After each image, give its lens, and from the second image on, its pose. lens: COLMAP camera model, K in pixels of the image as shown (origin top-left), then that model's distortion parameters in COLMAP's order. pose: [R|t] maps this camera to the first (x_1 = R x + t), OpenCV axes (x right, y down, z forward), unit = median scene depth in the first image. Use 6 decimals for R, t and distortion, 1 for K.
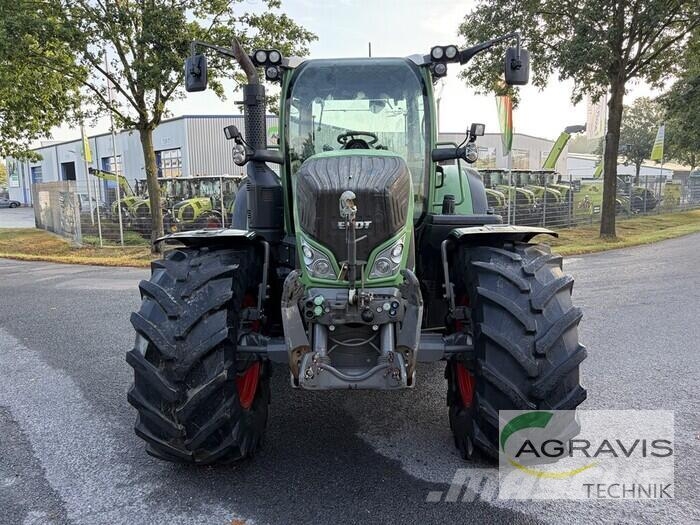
lens RADIAL K [[543.2, 0, 350.0], [0, 543.2, 262.5], [0, 0, 1]] dist [0.035959, 0.001003]
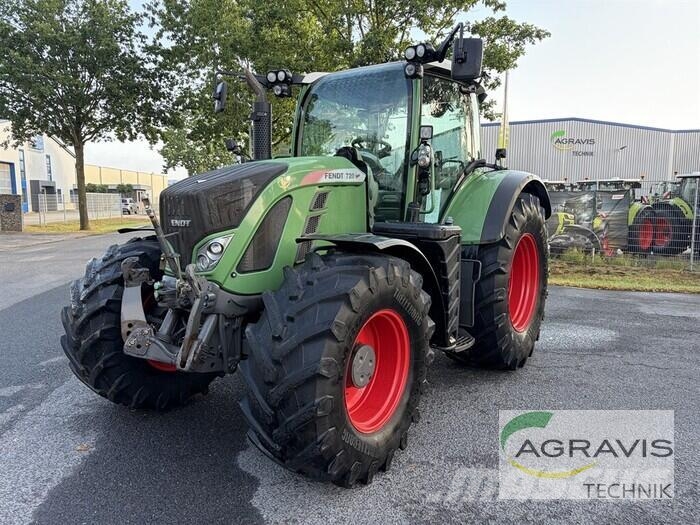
lens RADIAL K [[543.2, 0, 350.0], [0, 543.2, 262.5], [0, 0, 1]] dist [0.035959, 0.001003]
pose [[0.823591, 0.082818, -0.561106, 0.935406], [-0.090602, 0.995789, 0.013991, -0.033265], [0.559902, 0.039314, 0.827626, 0.240500]]
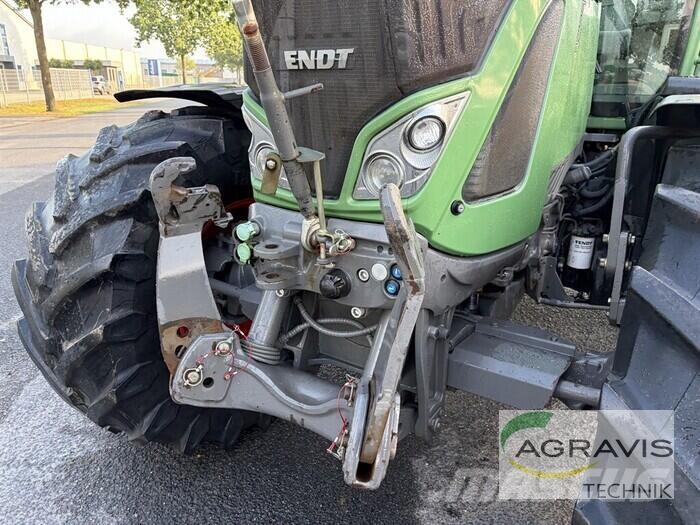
lens RADIAL K [[539.5, 0, 360.7], [0, 539.5, 261.9], [0, 0, 1]] dist [0.085992, -0.100720]
pose [[0.848074, 0.188934, -0.495050, 0.255650], [-0.095474, 0.973466, 0.207962, -0.009608], [0.521205, -0.129102, 0.843610, 0.641812]]
